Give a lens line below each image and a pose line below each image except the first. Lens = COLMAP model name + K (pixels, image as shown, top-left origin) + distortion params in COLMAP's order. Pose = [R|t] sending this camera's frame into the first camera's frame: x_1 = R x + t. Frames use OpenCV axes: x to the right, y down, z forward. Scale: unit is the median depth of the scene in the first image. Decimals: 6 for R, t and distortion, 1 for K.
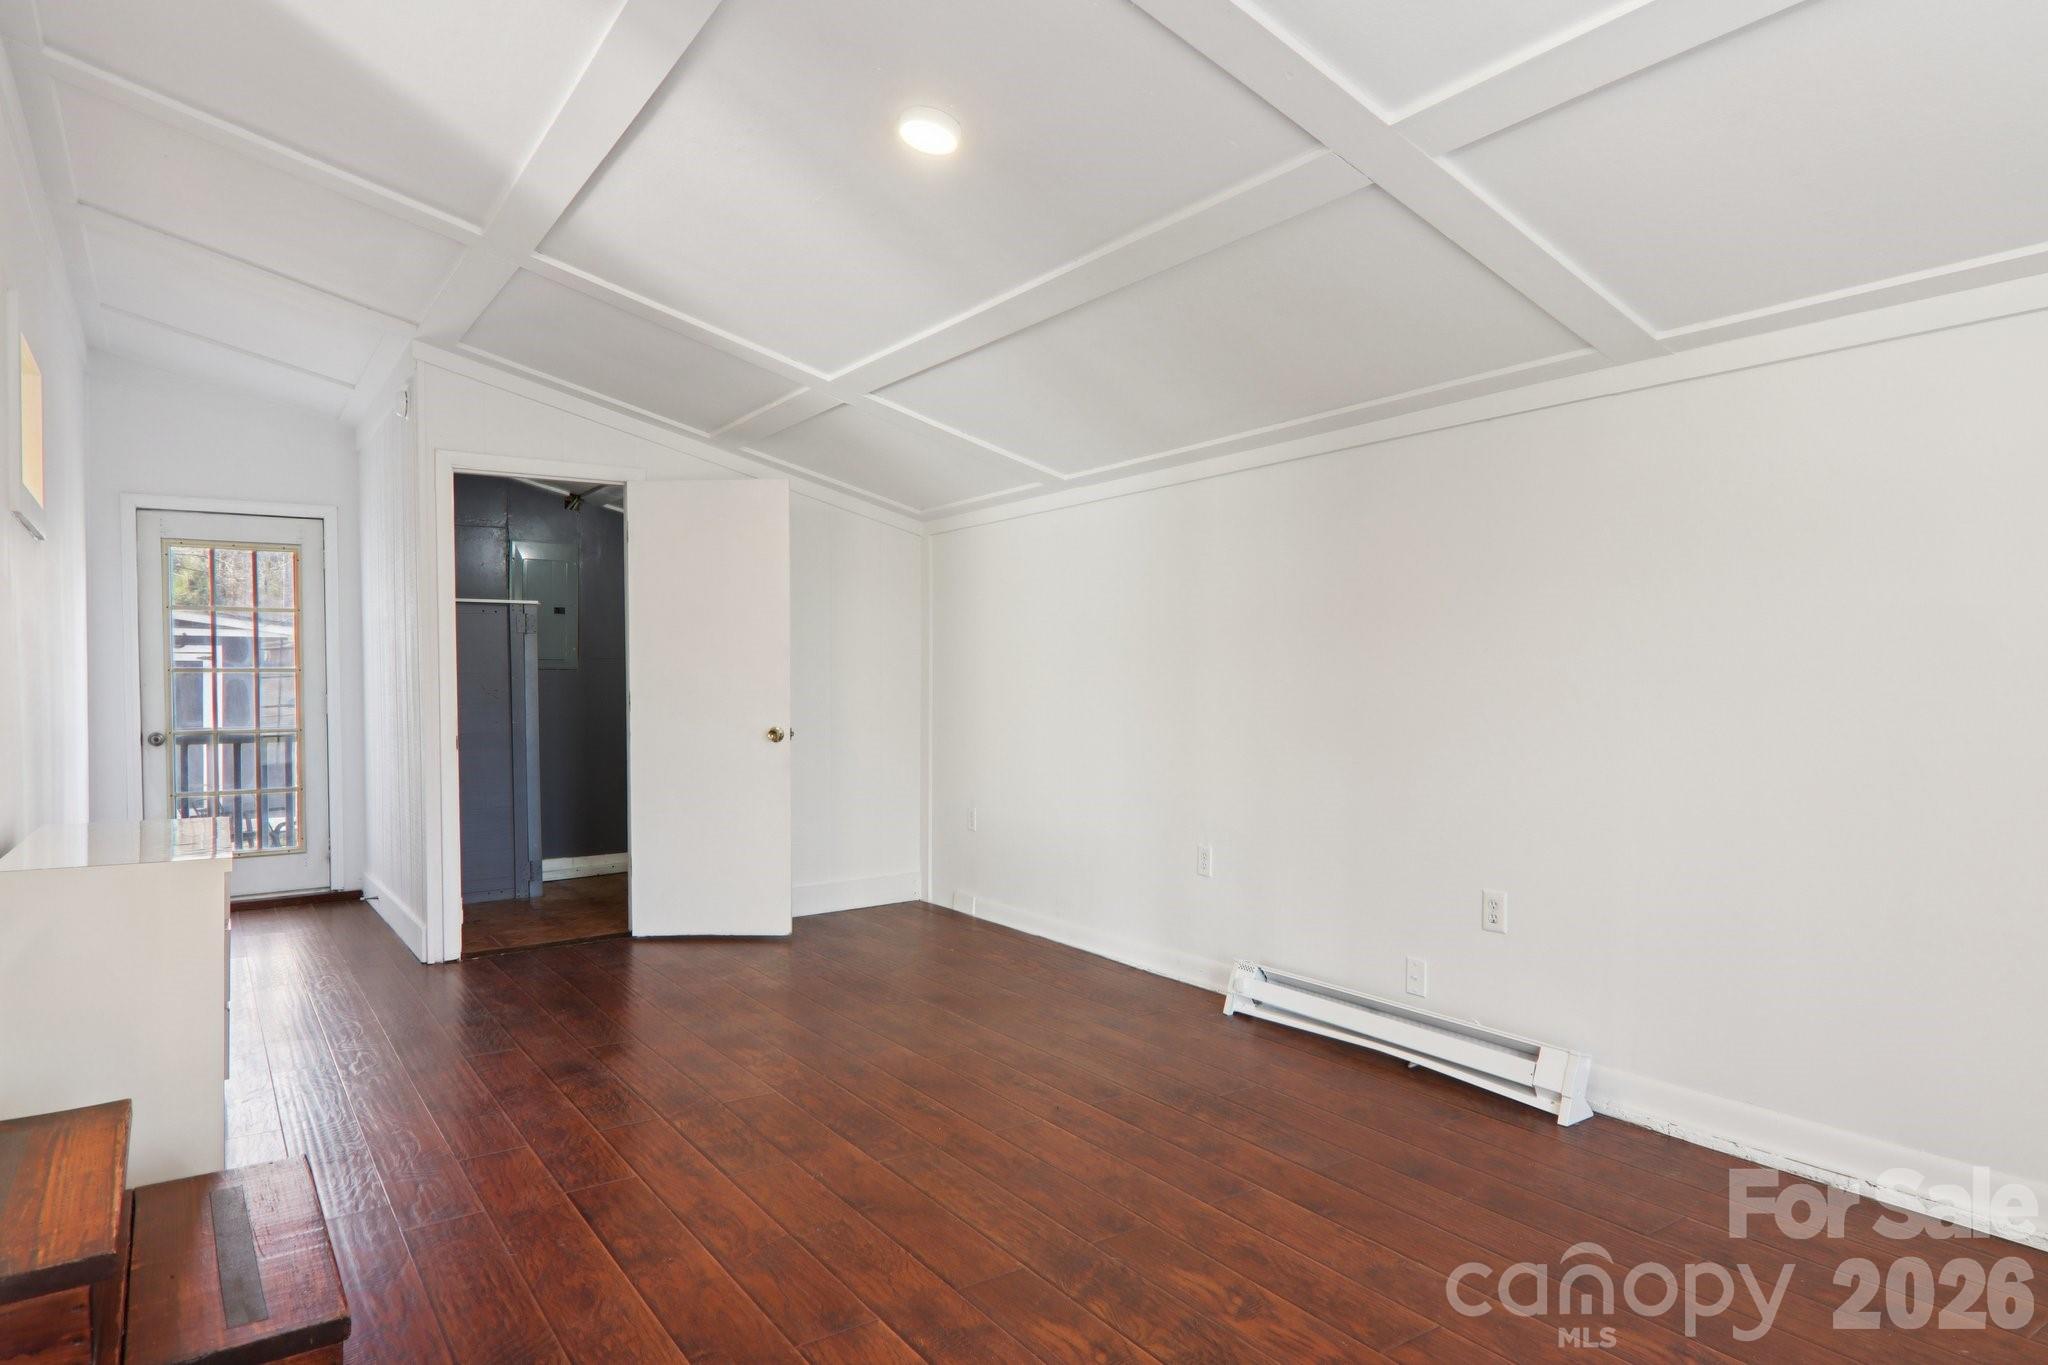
lens RADIAL K [[1205.0, 0, 1022.2], [0, 1205.0, 686.9], [0, 0, 1]] dist [0.021381, 0.000321]
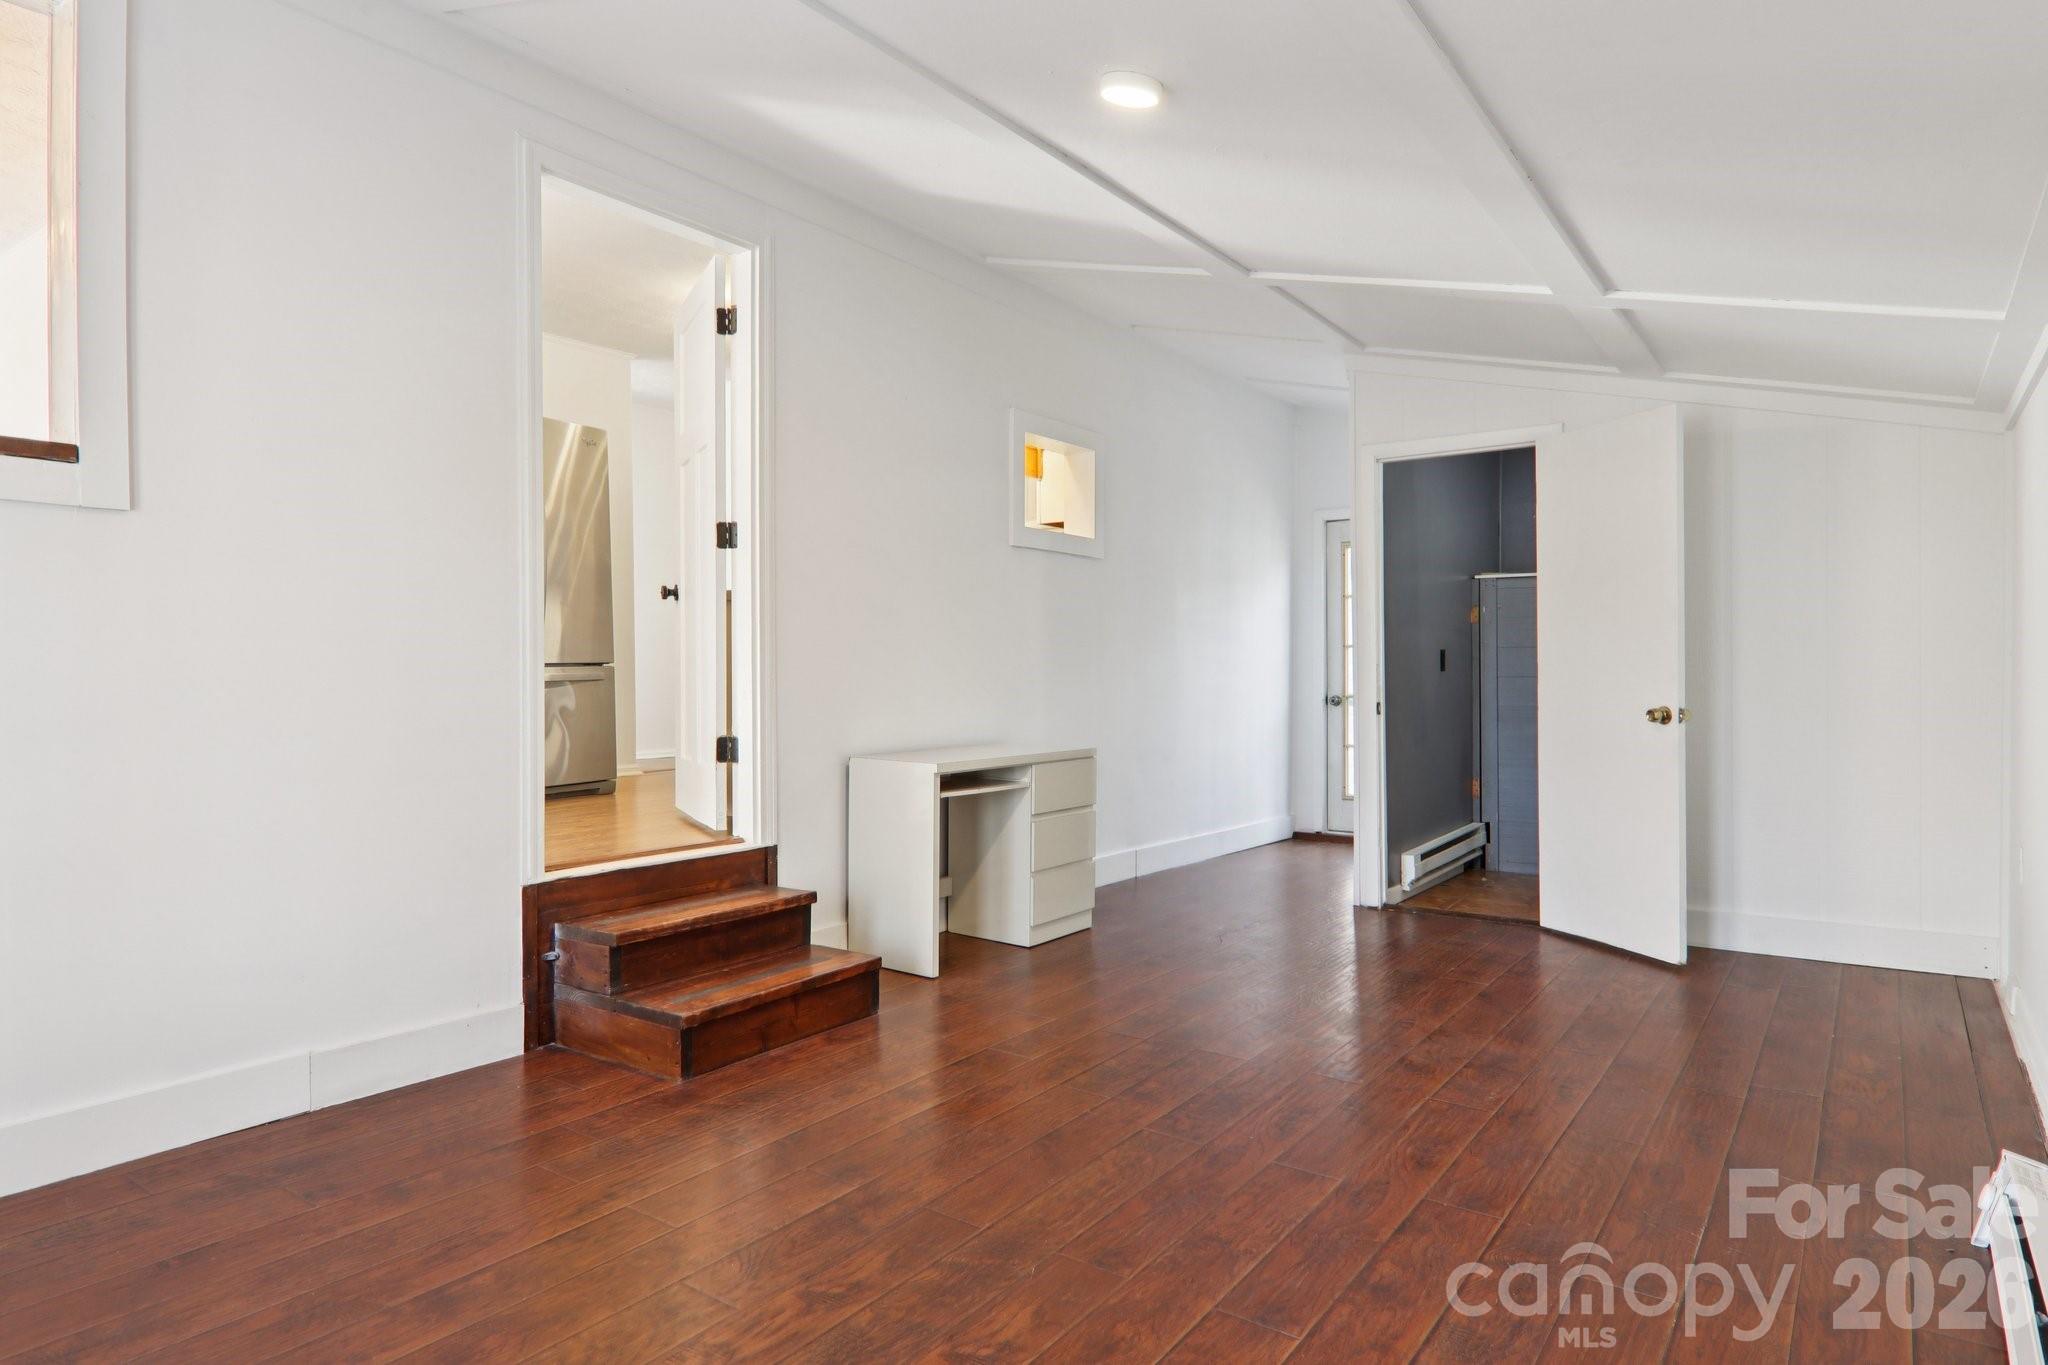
lens RADIAL K [[1205.0, 0, 1021.5], [0, 1205.0, 671.8], [0, 0, 1]] dist [0.021381, 0.000321]
pose [[0.338247, 0.011832, -0.940983, 0.517087], [-0.008398, 0.999919, 0.009554, 0.005161], [0.941020, 0.004671, 0.338319, 0.375927]]
